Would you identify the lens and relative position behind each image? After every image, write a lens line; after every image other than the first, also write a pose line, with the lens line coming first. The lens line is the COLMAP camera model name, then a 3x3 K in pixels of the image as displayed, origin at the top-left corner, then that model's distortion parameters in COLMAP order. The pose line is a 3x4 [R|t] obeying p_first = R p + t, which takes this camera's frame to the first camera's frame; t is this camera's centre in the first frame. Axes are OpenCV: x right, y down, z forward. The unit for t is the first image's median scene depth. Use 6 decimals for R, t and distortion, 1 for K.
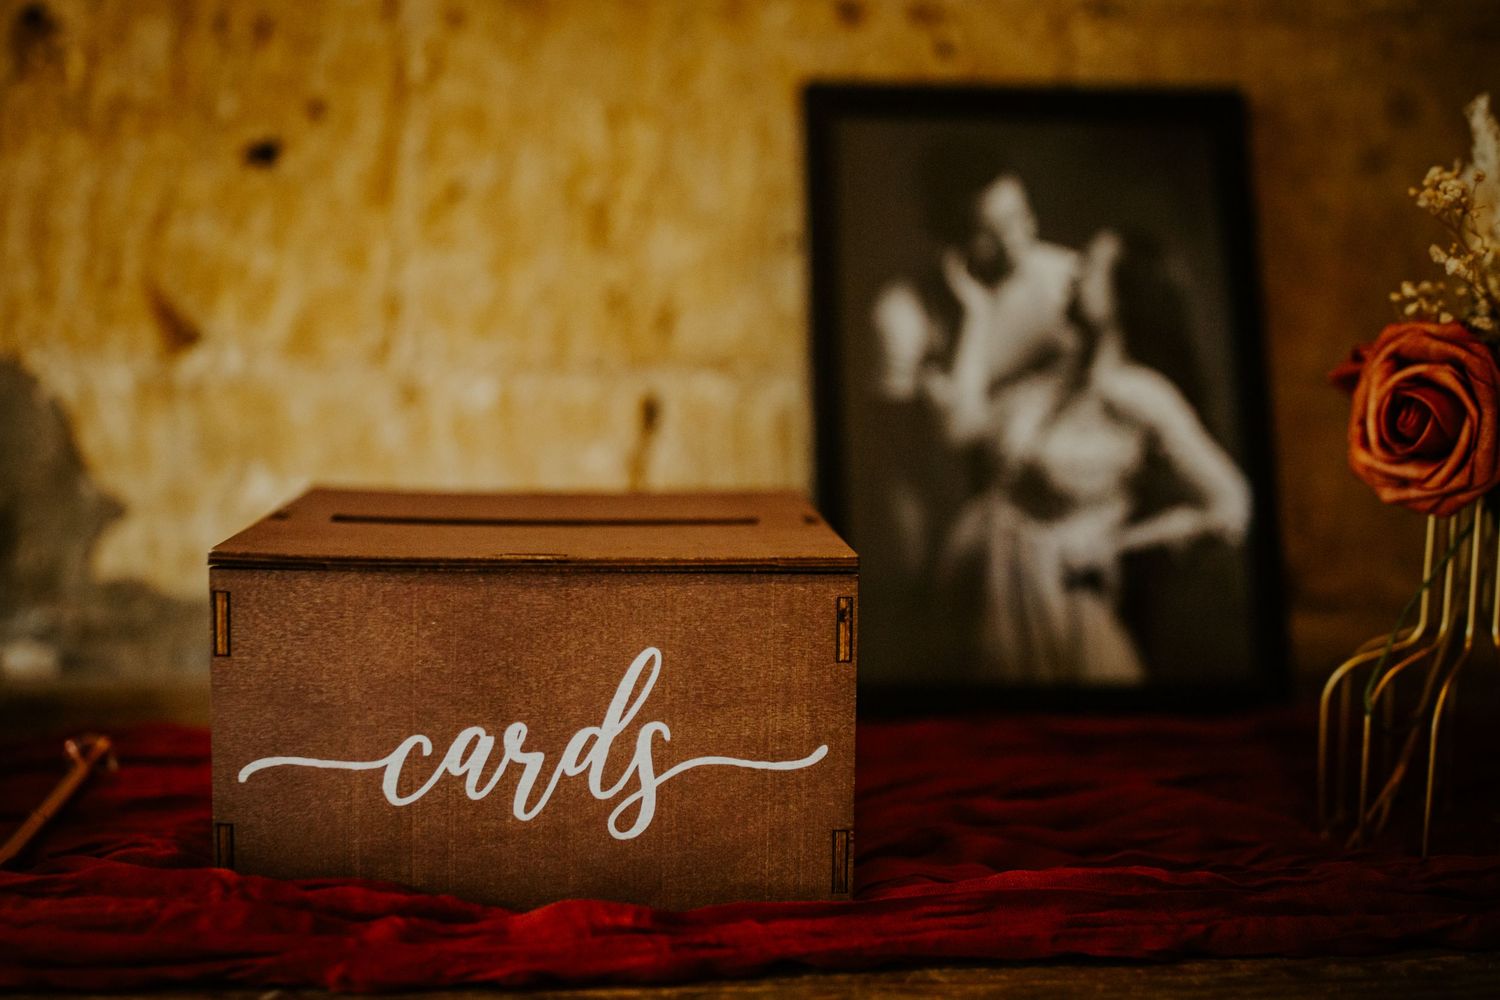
lens RADIAL K [[1449.9, 0, 748.9], [0, 1449.9, 500.8], [0, 0, 1]] dist [0.001010, 0.000000]
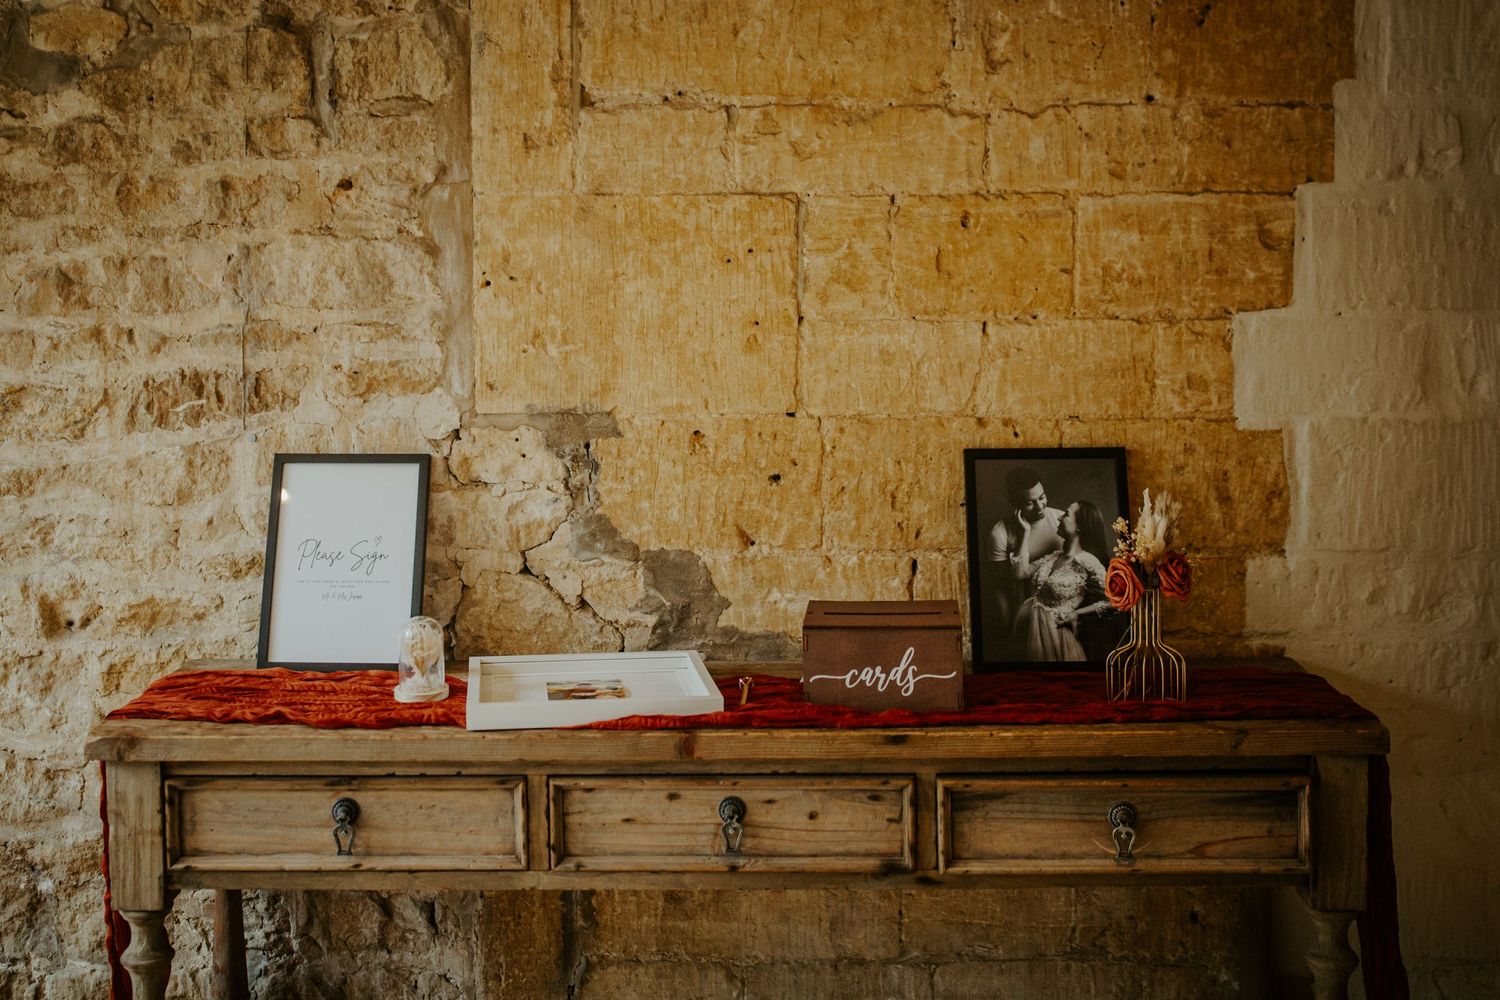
lens RADIAL K [[1449.9, 0, 751.0], [0, 1449.9, 501.8], [0, 0, 1]] dist [0.001010, 0.000000]
pose [[0.980463, -0.027197, -0.194816, 0.182531], [0.024593, 0.999573, -0.015773, -0.157190], [0.195162, 0.010673, 0.980713, -1.904488]]
